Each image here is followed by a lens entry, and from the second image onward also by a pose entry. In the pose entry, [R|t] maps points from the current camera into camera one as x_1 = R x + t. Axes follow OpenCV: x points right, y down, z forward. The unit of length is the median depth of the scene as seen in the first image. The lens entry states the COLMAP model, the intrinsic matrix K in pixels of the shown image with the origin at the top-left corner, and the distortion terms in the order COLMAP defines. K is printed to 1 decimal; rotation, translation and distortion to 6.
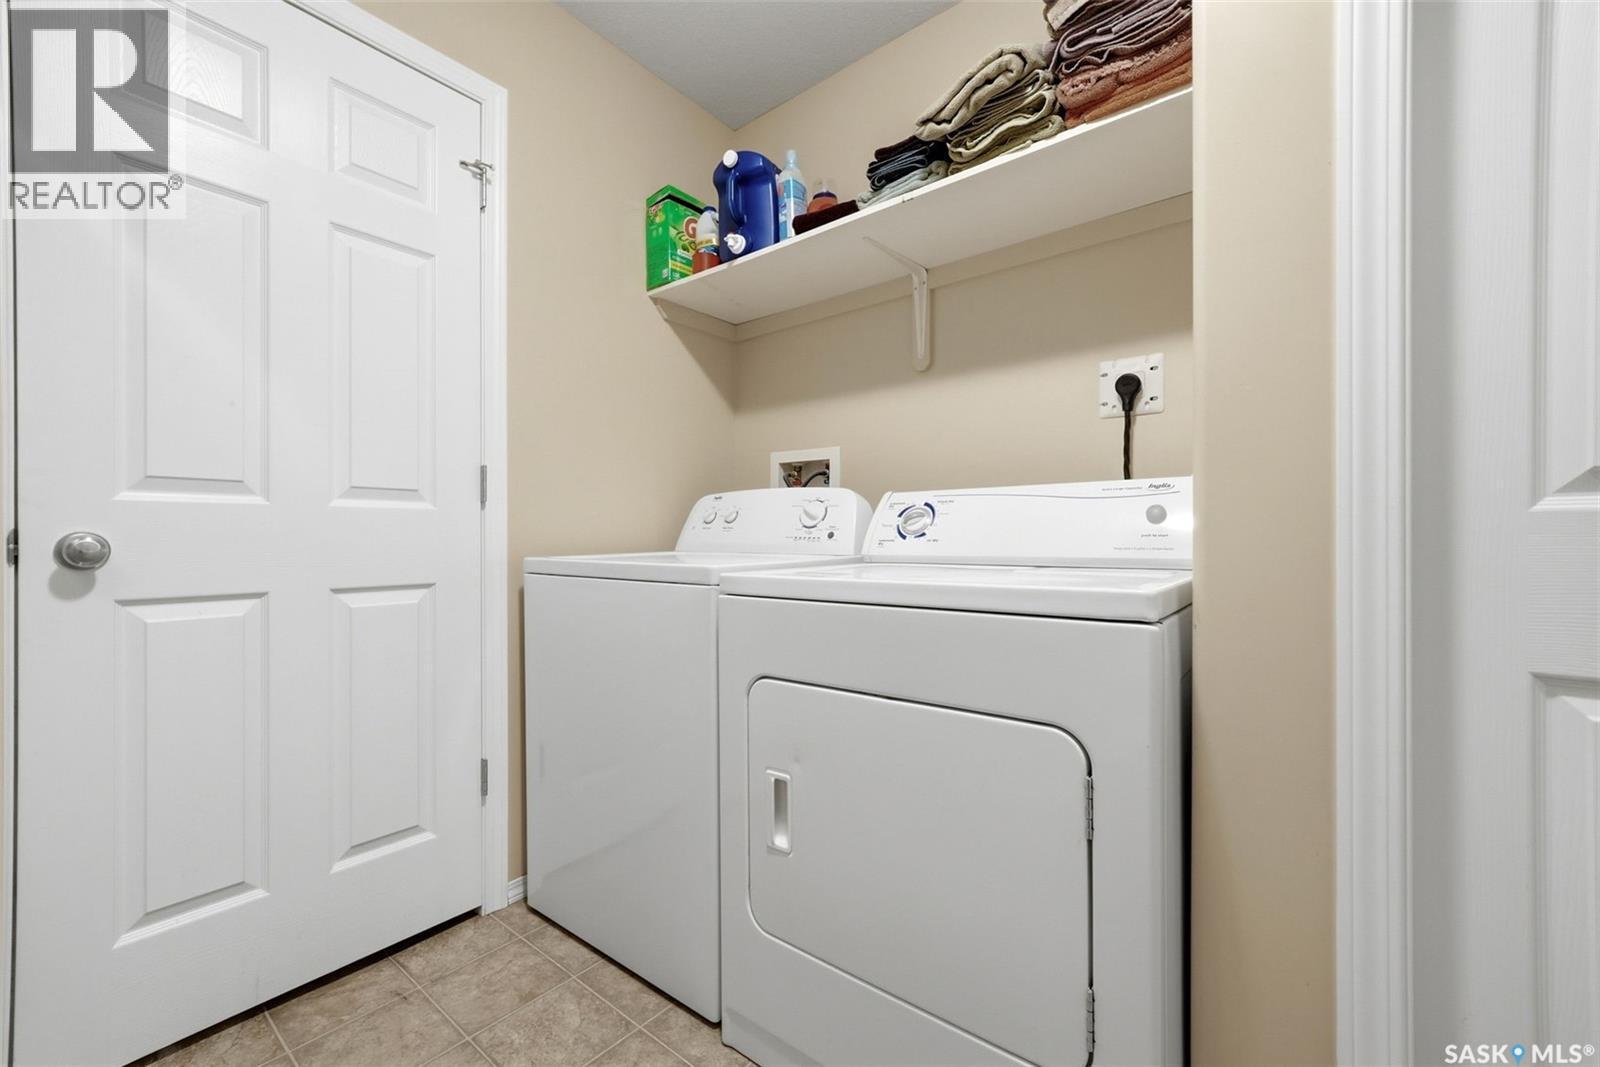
lens RADIAL K [[666.6, 0, 806.3], [0, 666.6, 536.8], [0, 0, 1]] dist [0.000136, -0.000103]
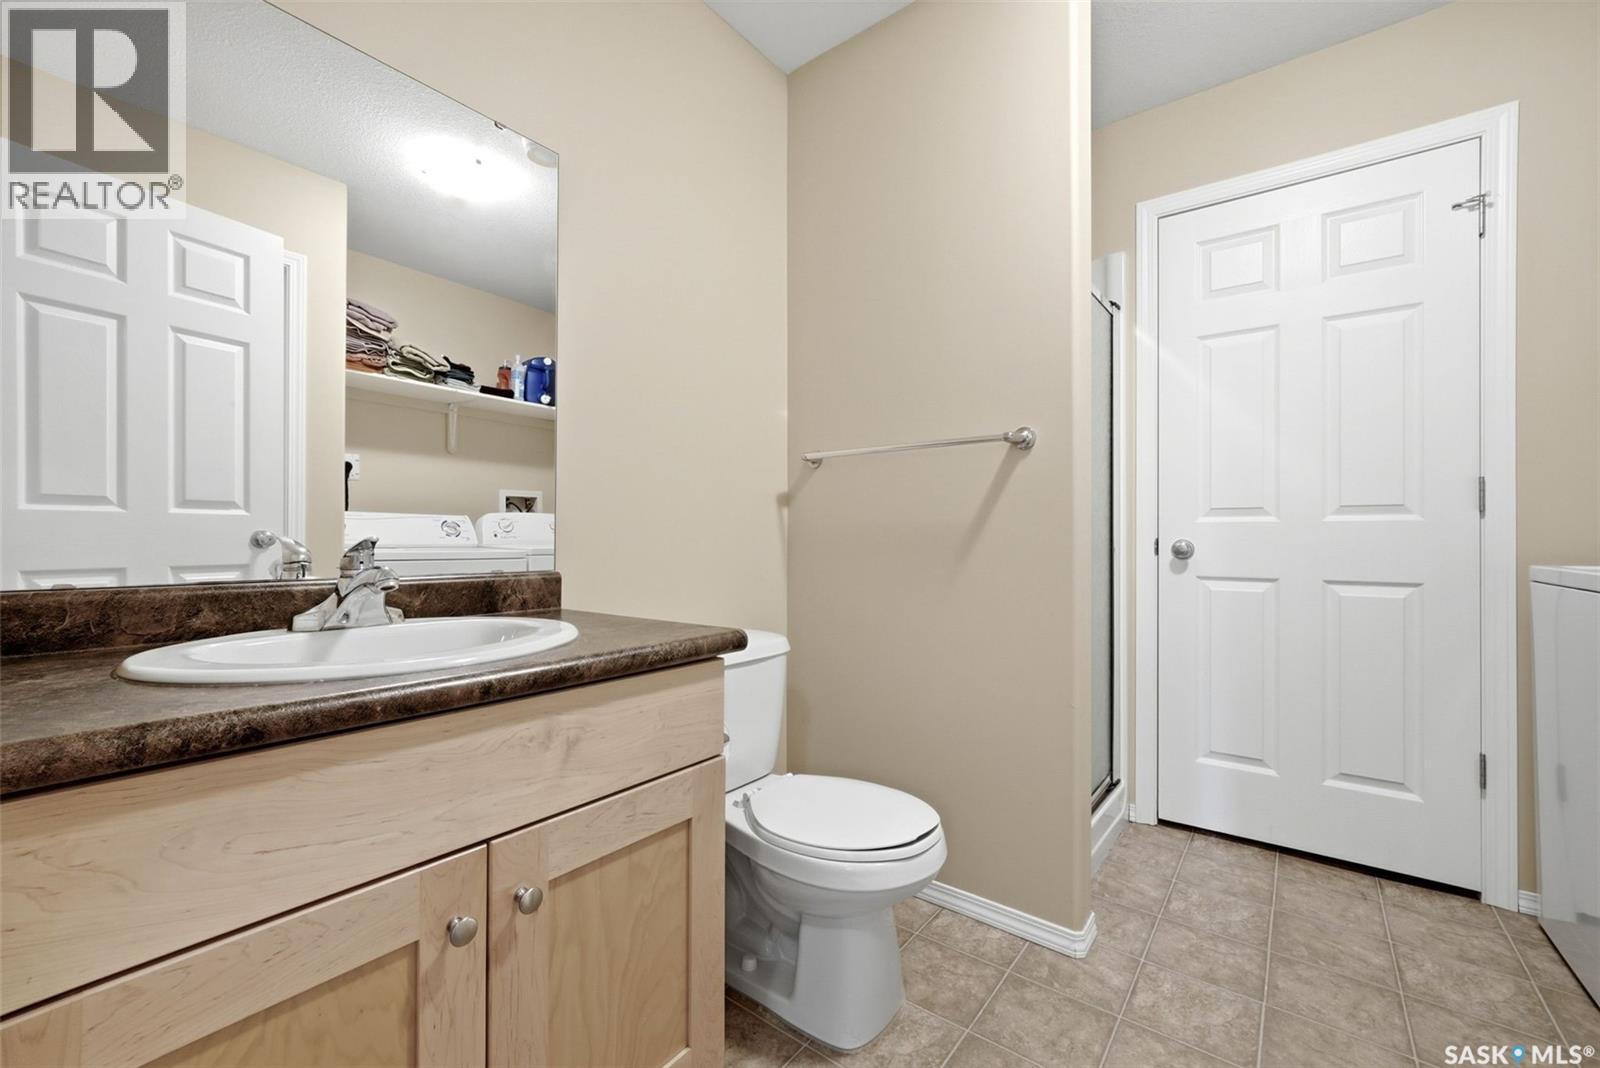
lens RADIAL K [[666.6, 0, 788.8], [0, 666.6, 535.1], [0, 0, 1]] dist [0.000136, -0.000103]
pose [[0.024039, -0.001549, -0.999710, 0.641871], [-0.003844, 0.999991, -0.001642, -0.009776], [0.999704, 0.003882, 0.024033, -0.150182]]
